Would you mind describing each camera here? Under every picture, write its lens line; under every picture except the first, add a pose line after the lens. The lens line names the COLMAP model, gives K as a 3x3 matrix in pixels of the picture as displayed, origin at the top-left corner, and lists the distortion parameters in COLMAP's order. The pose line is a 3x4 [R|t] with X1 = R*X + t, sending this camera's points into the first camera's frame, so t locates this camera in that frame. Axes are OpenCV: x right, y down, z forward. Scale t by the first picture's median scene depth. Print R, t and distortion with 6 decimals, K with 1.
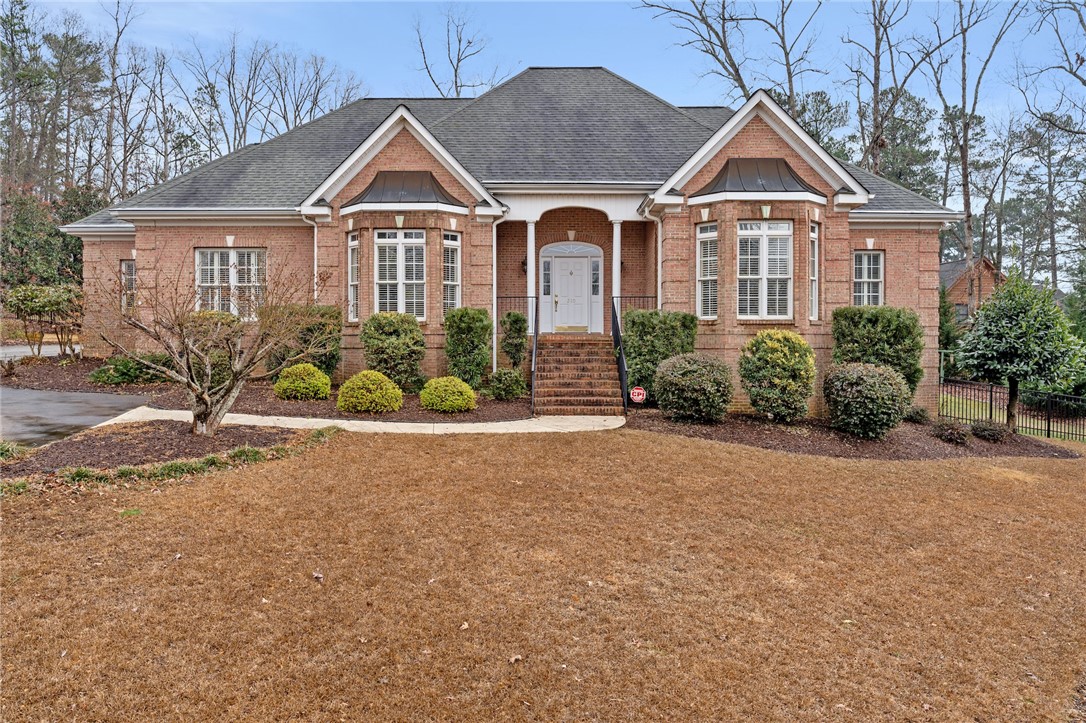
lens RADIAL K [[719.6, 0, 538.1], [0, 719.6, 348.0], [0, 0, 1]] dist [-0.000571, -0.001020]
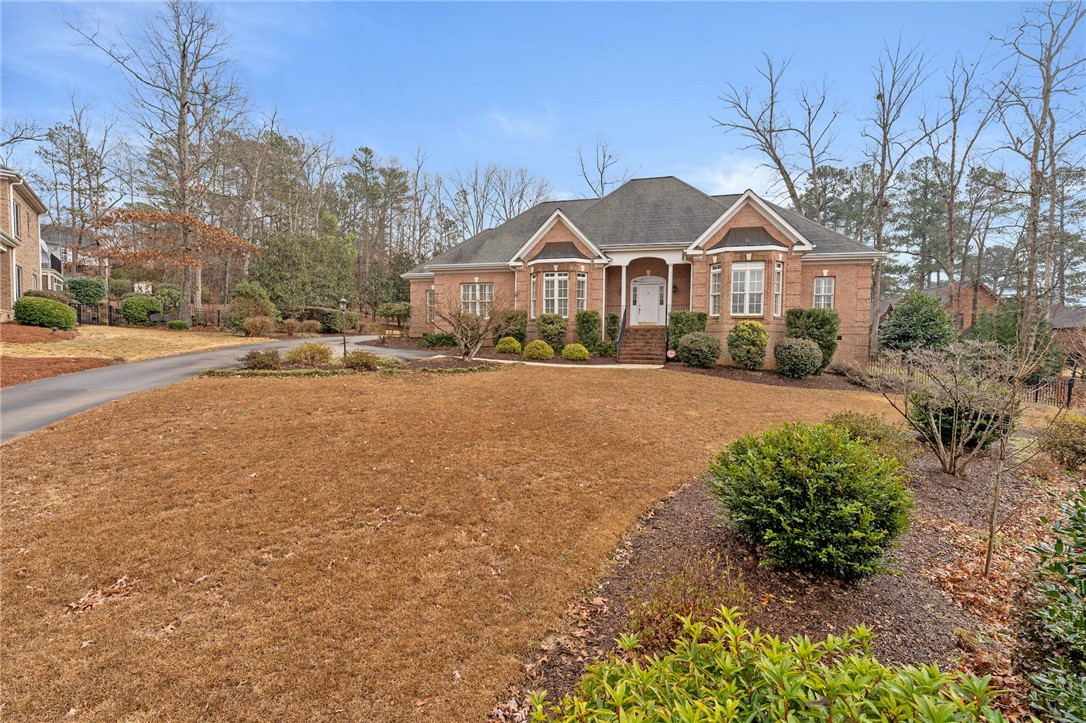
lens RADIAL K [[465.2, 0, 543.2], [0, 465.2, 363.6], [0, 0, 1]] dist [-0.001777, 0.000529]
pose [[0.967991, 0.022397, -0.249984, 0.102439], [-0.013847, 0.999259, 0.035906, 0.043976], [0.250603, -0.031295, 0.967584, -0.267312]]
